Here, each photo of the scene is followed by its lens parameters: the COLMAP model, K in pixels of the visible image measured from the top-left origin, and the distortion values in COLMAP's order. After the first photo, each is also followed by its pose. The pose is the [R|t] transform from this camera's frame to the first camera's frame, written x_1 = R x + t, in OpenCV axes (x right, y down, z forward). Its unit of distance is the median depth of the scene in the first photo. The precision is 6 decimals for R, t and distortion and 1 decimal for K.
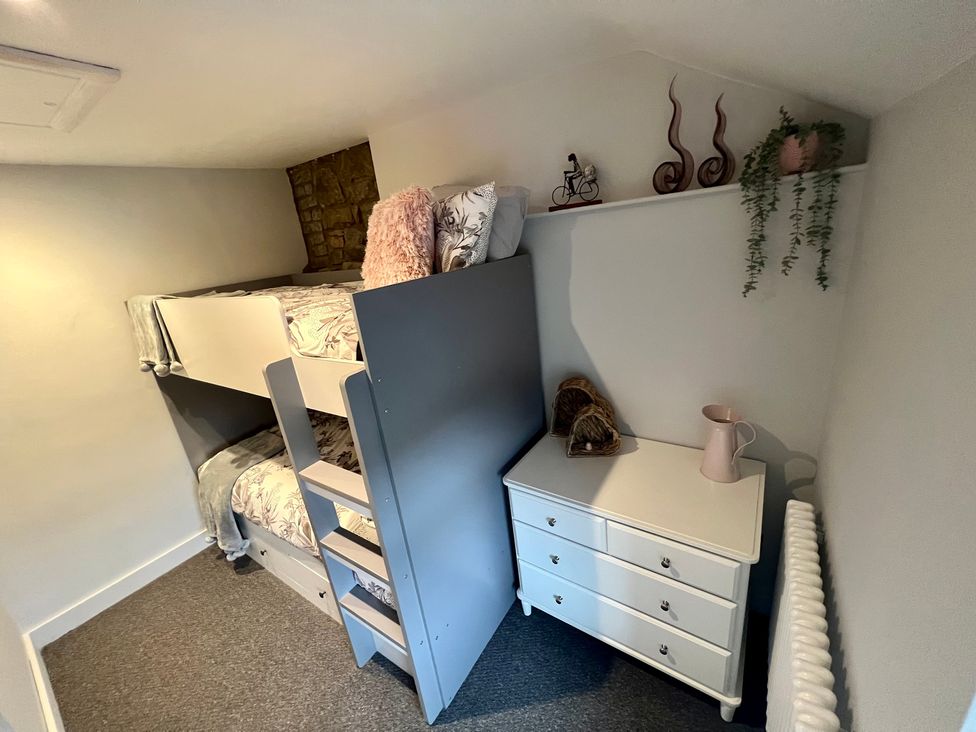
lens RADIAL K [[392.9, 0, 484.8], [0, 392.9, 364.4], [0, 0, 1]] dist [-0.001890, 0.000097]
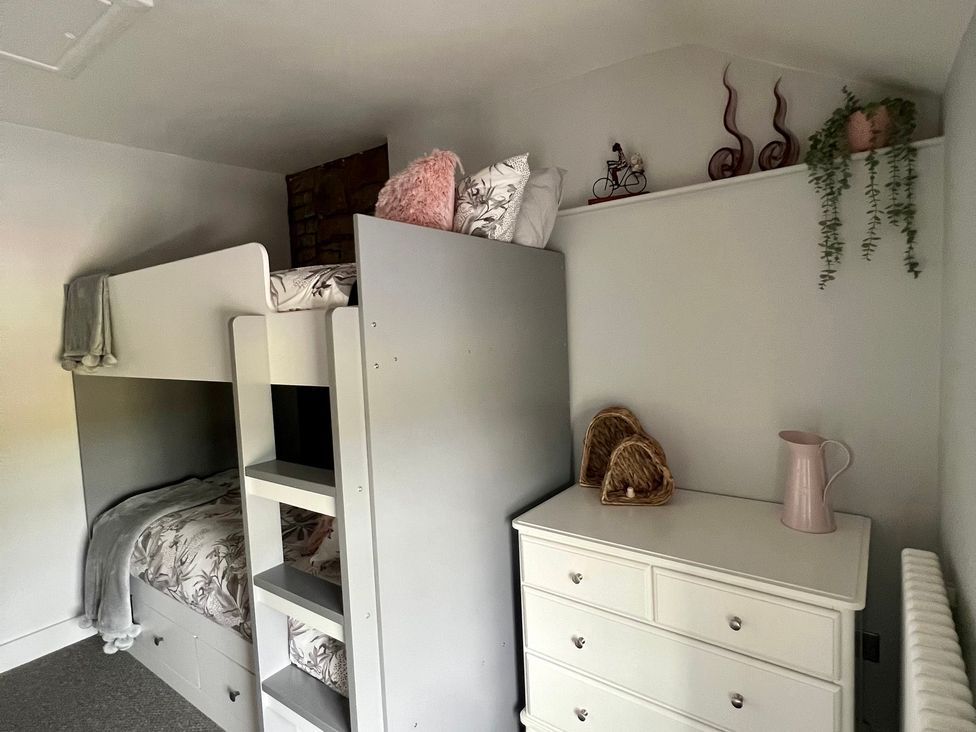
lens RADIAL K [[525.2, 0, 490.7], [0, 525.2, 364.6], [0, 0, 1]] dist [-0.004066, 0.001466]
pose [[0.996615, 0.079148, -0.022212, 0.004653], [-0.082187, 0.965130, -0.248534, 0.287971], [0.001767, 0.249518, 0.968368, -0.026787]]
